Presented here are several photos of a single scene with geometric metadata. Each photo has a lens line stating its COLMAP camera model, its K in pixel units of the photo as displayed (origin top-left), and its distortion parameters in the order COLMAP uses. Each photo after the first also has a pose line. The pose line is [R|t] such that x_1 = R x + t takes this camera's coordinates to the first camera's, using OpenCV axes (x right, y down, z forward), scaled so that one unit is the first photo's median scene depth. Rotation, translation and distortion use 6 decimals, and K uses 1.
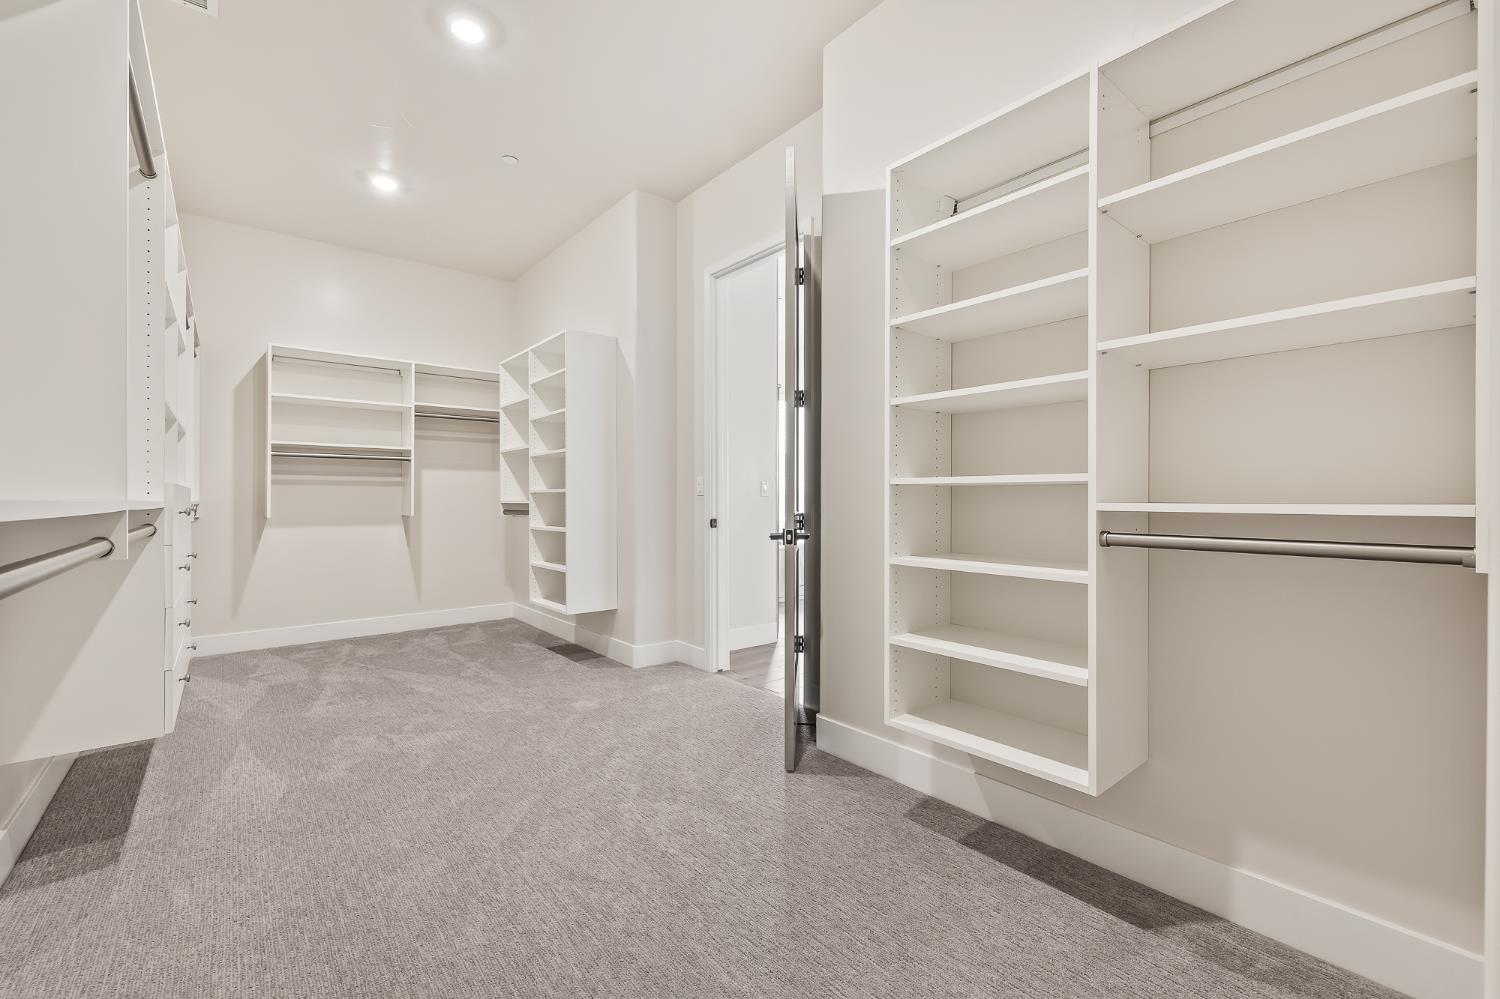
lens RADIAL K [[611.4, 0, 750.0], [0, 611.4, 499.5], [0, 0, 1]] dist [0.001505, 0.000199]
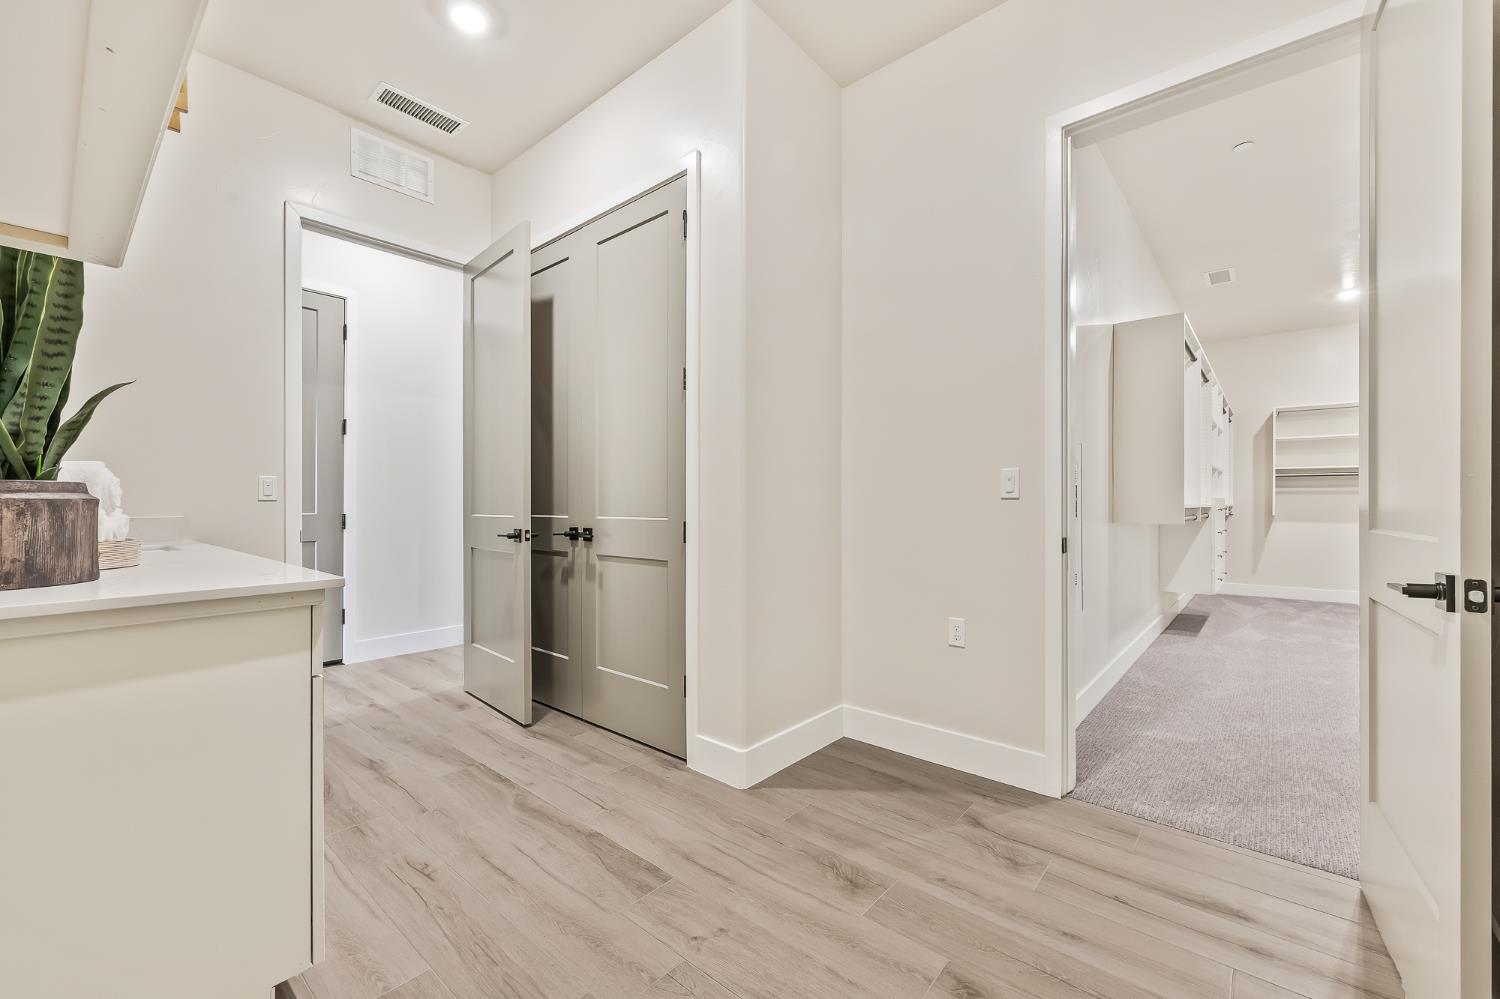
lens RADIAL K [[611.4, 0, 750.0], [0, 611.4, 499.5], [0, 0, 1]] dist [0.001505, 0.000199]
pose [[0.151384, -0.001831, -0.988473, 0.592490], [-0.003864, 0.999990, -0.002444, -0.002029], [0.988468, 0.004189, 0.151375, -0.600375]]
